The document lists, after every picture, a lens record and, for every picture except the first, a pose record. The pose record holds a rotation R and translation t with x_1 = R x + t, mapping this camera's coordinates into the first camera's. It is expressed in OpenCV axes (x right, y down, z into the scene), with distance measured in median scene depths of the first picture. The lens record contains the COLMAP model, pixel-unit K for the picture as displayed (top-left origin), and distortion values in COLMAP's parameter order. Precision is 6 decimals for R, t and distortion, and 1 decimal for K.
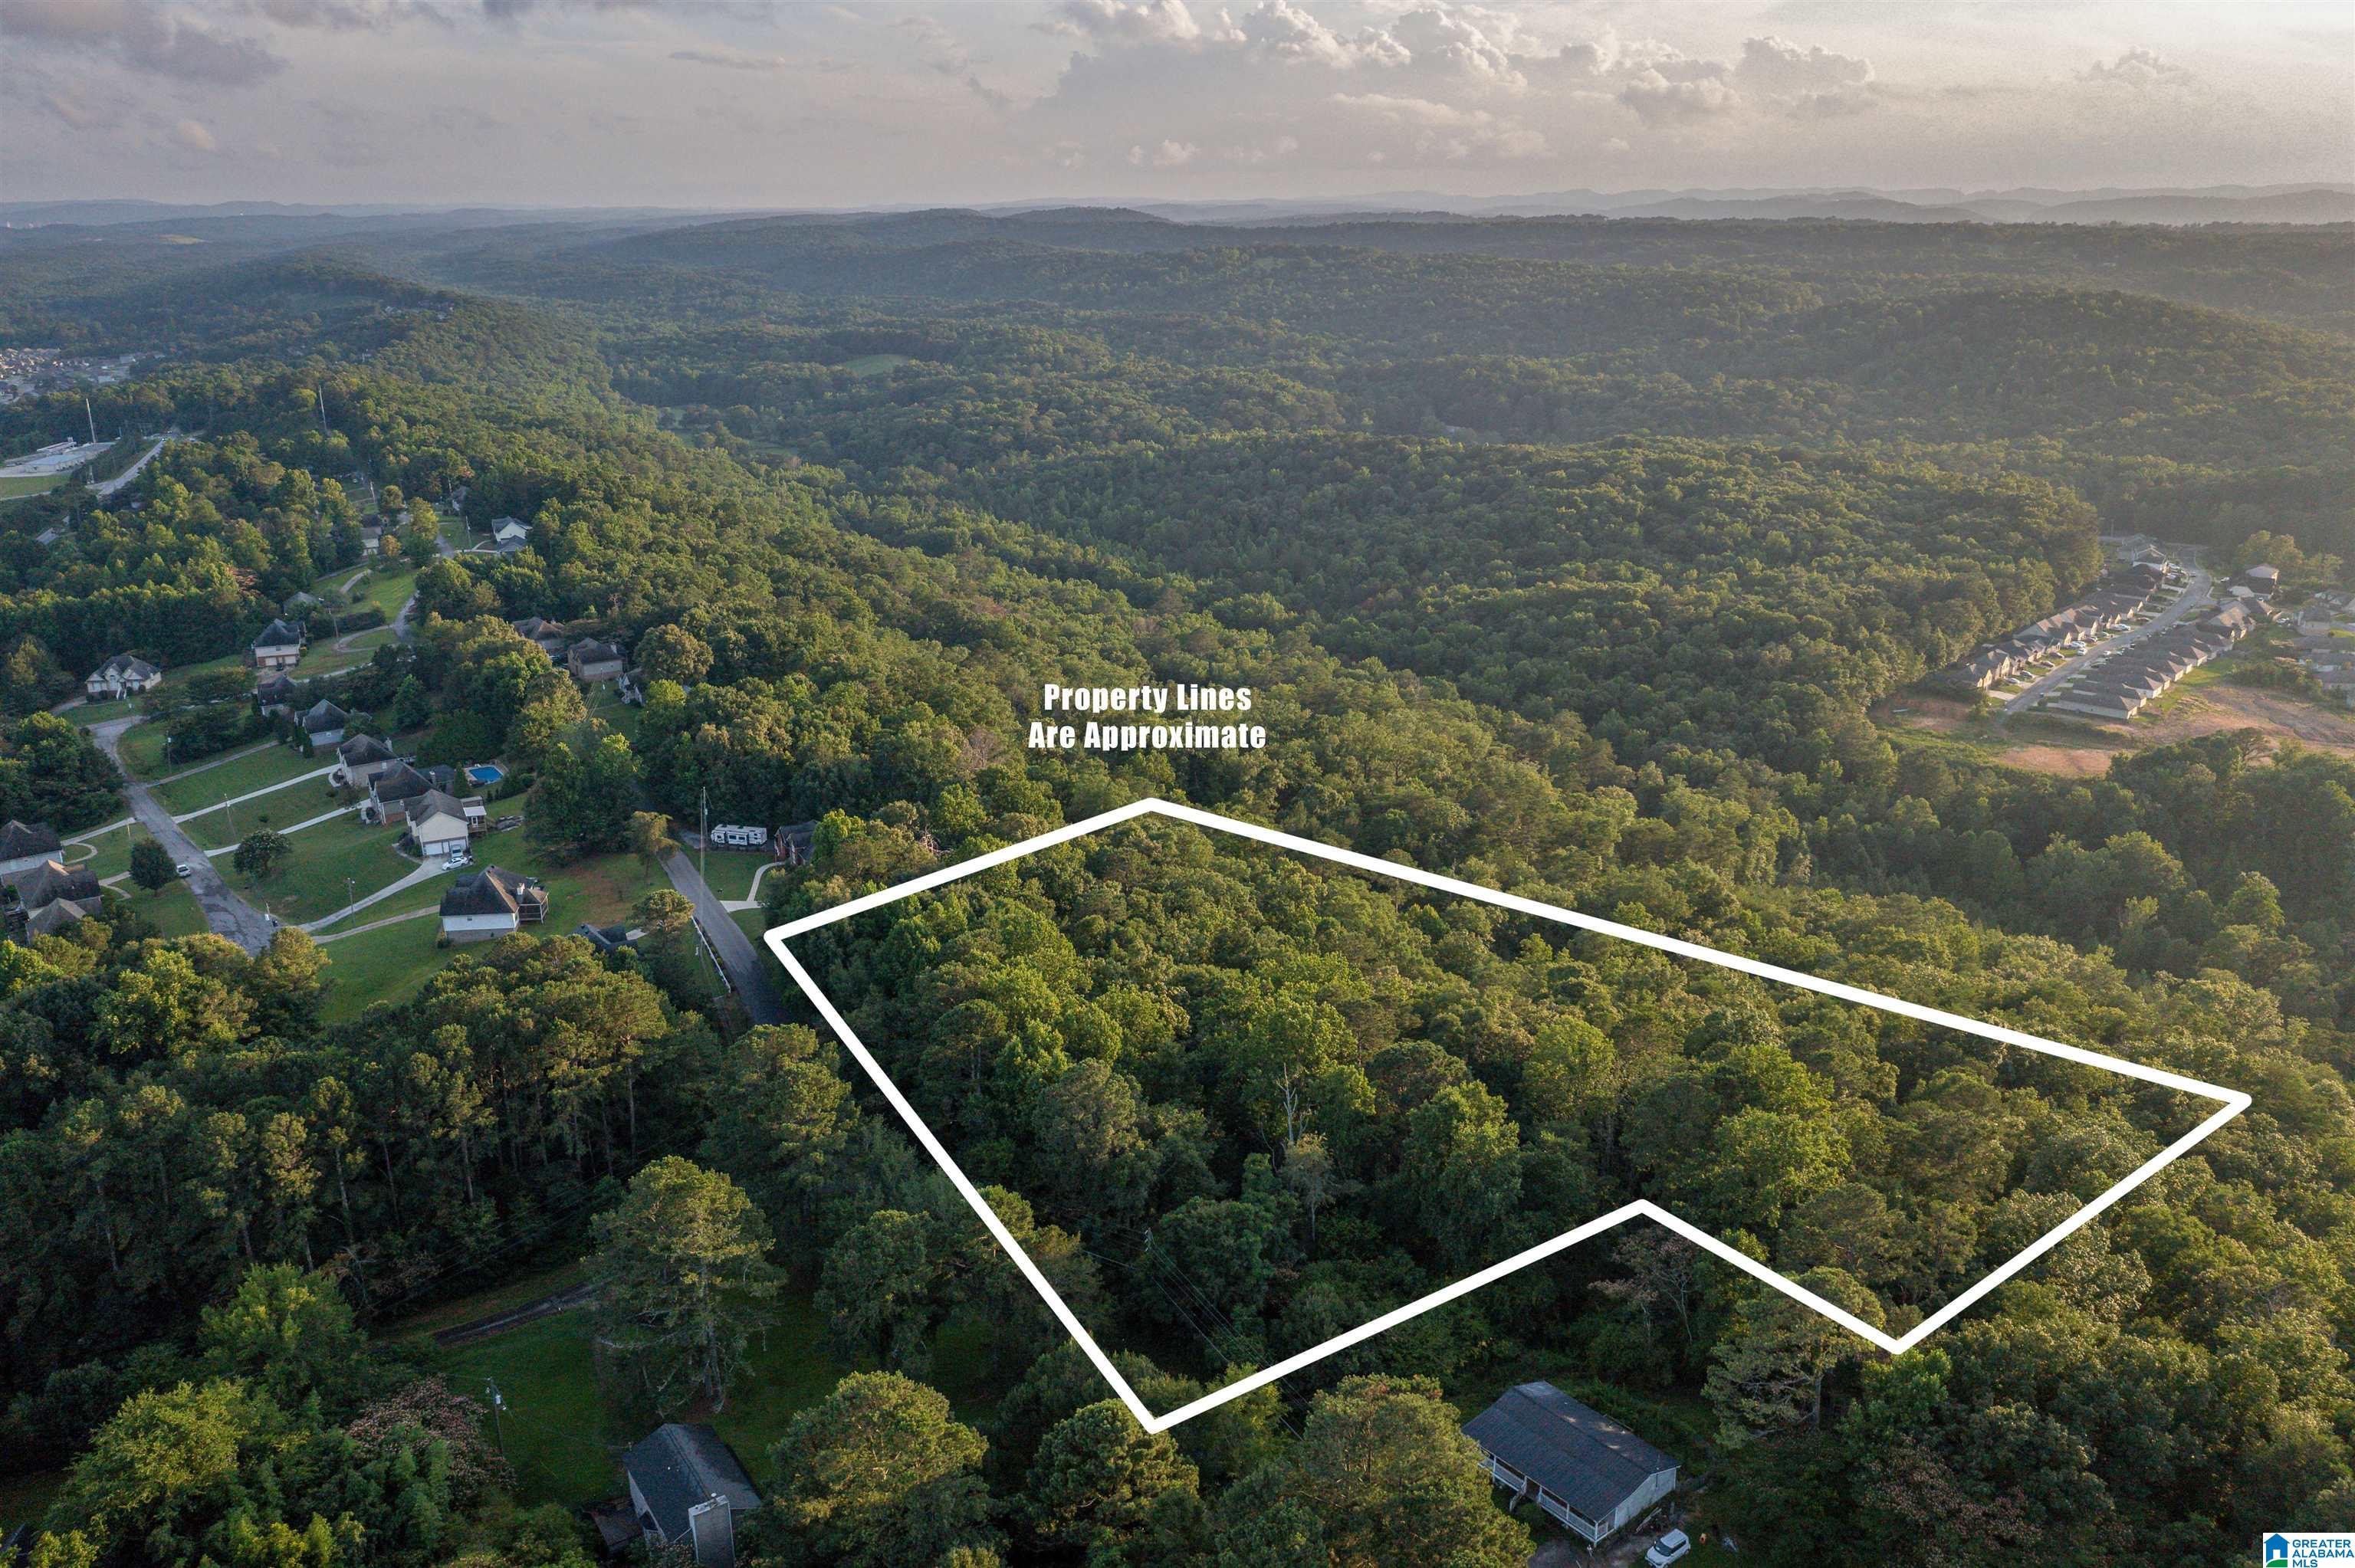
lens RADIAL K [[1848.5, 0, 1177.5], [0, 1848.5, 784.0], [0, 0, 1]] dist [-0.015796, -0.001880]
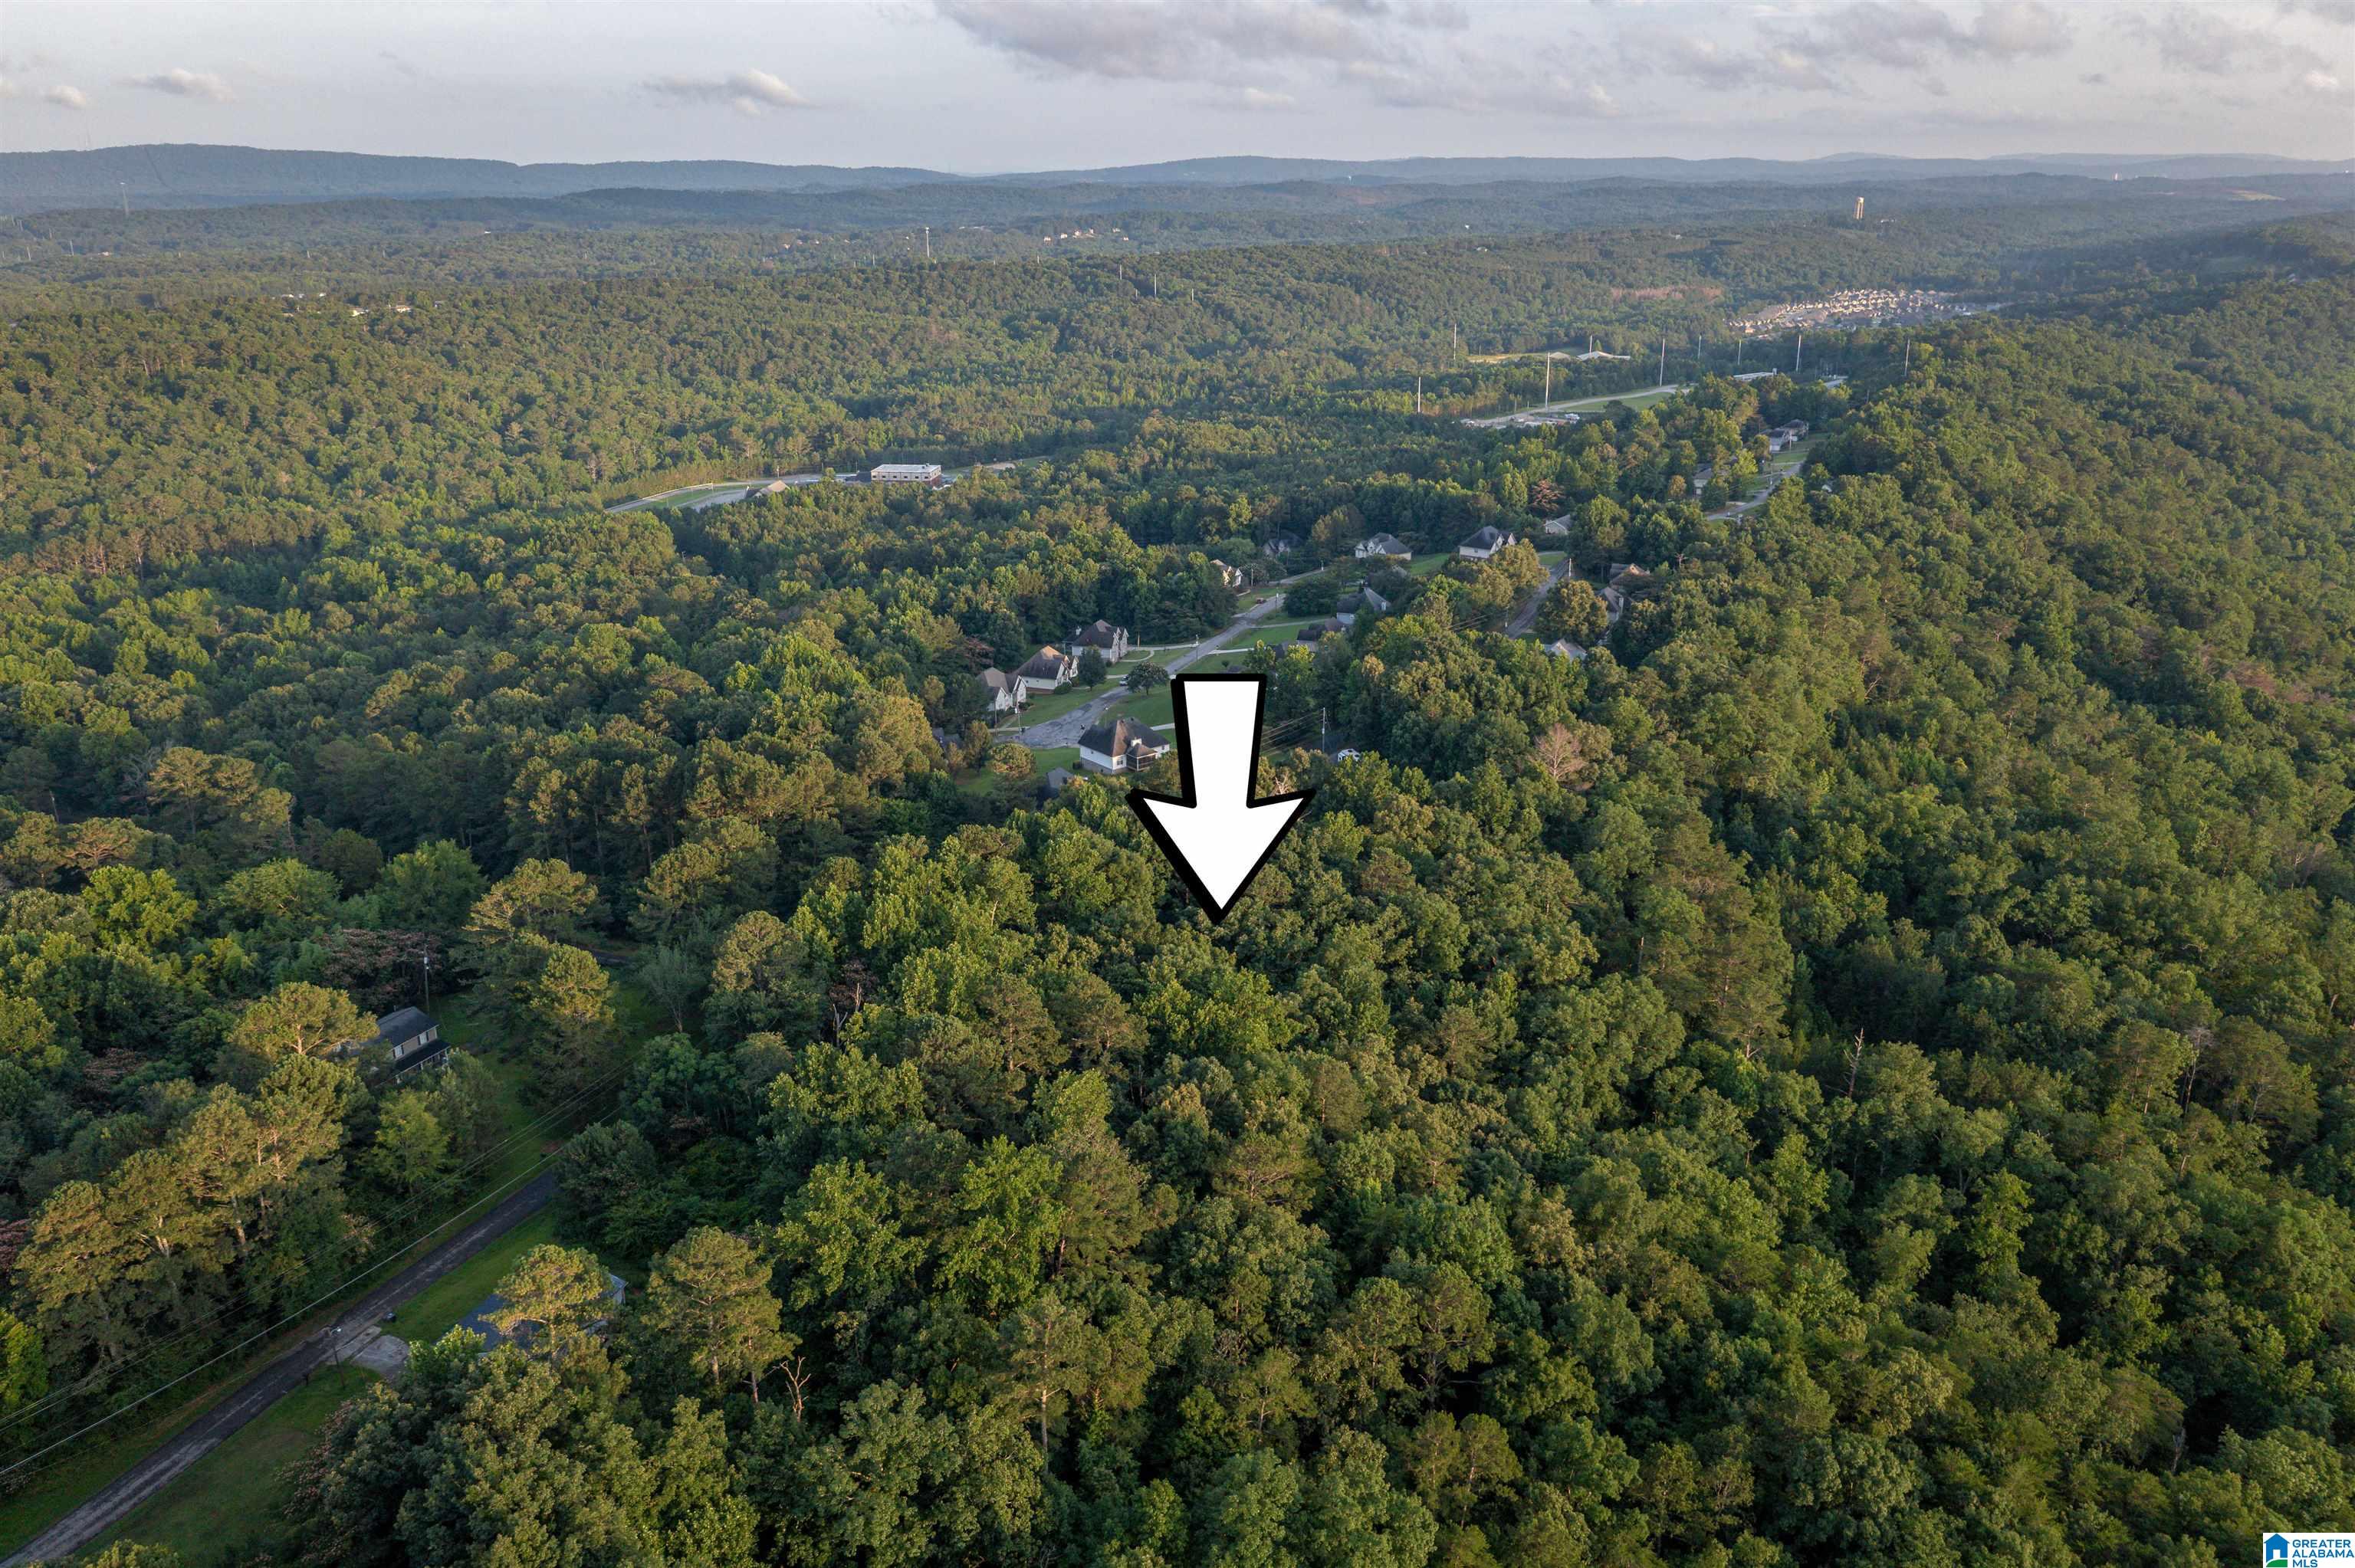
lens RADIAL K [[1848.5, 0, 1177.5], [0, 1848.5, 784.0], [0, 0, 1]] dist [-0.015796, -0.001880]
pose [[0.542689, 0.277082, -0.792915, 0.367986], [-0.259001, 0.953223, 0.155836, -0.066102], [0.799004, 0.120796, 0.589068, 0.187637]]
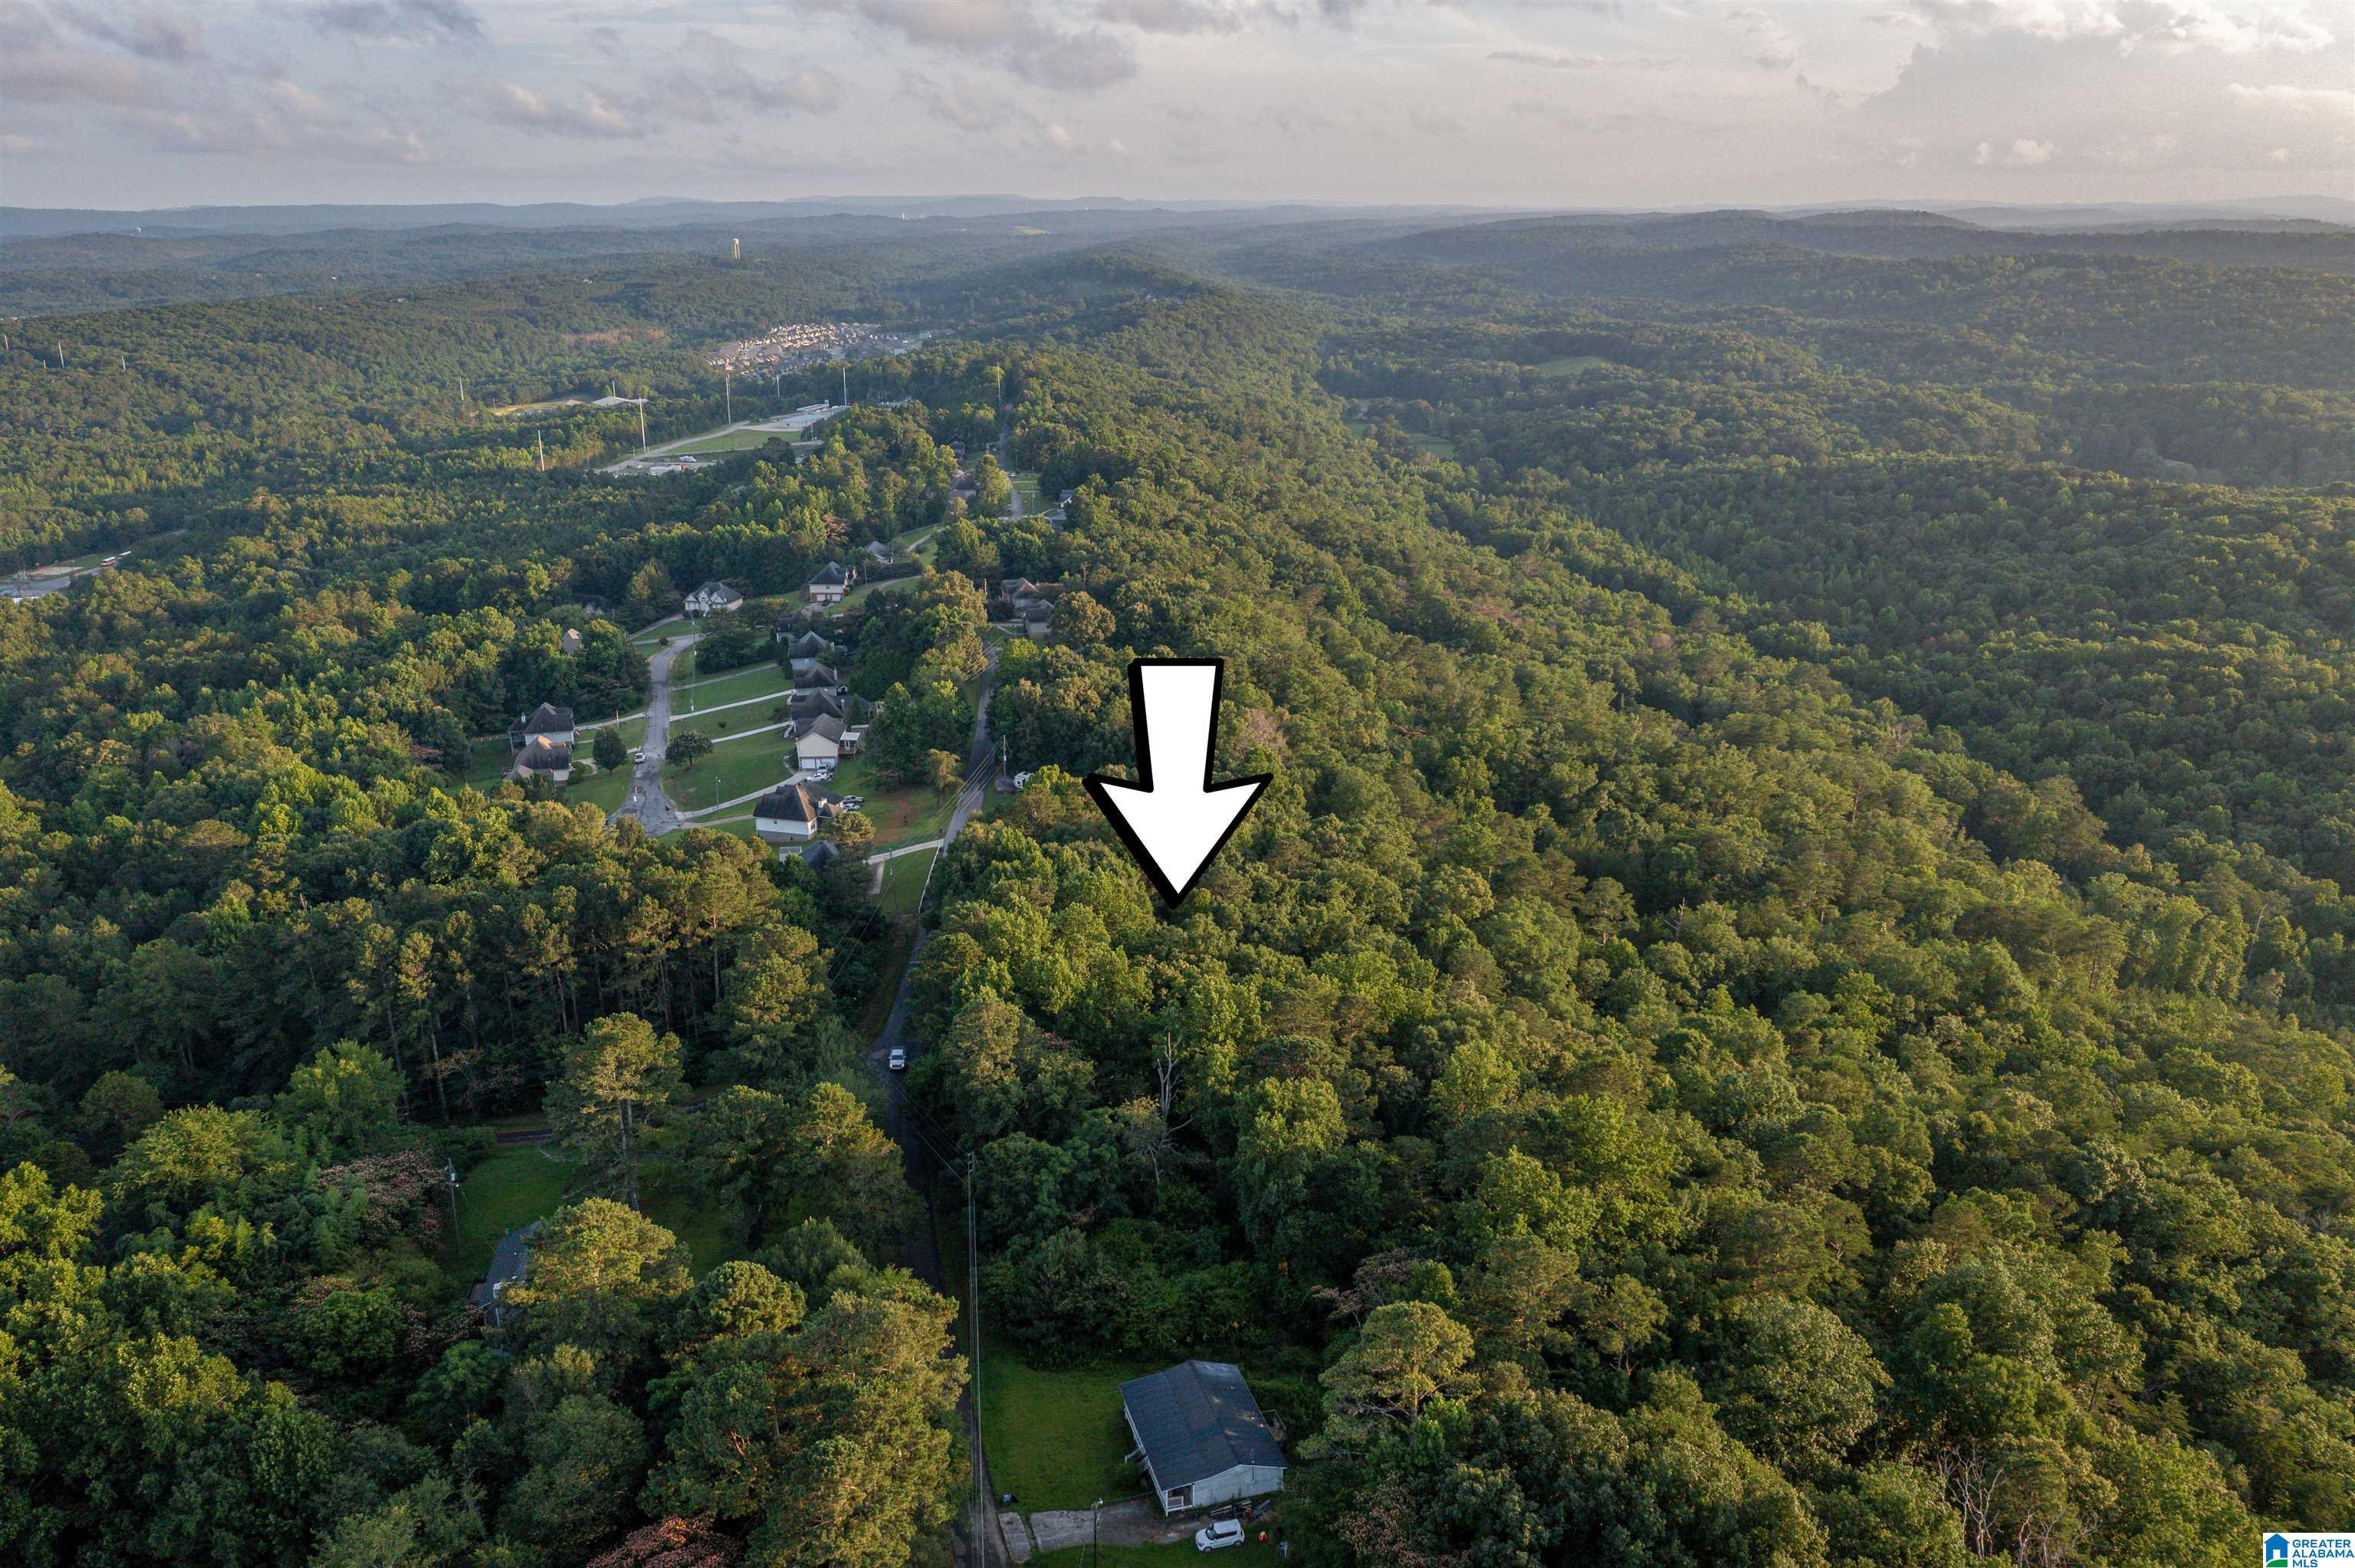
lens RADIAL K [[1848.5, 0, 1177.5], [0, 1848.5, 784.0], [0, 0, 1]] dist [-0.015796, -0.001880]
pose [[0.918797, 0.122761, -0.375157, 0.165044], [-0.122627, 0.992154, 0.024333, -0.005878], [0.375200, 0.023647, 0.926642, 0.009096]]
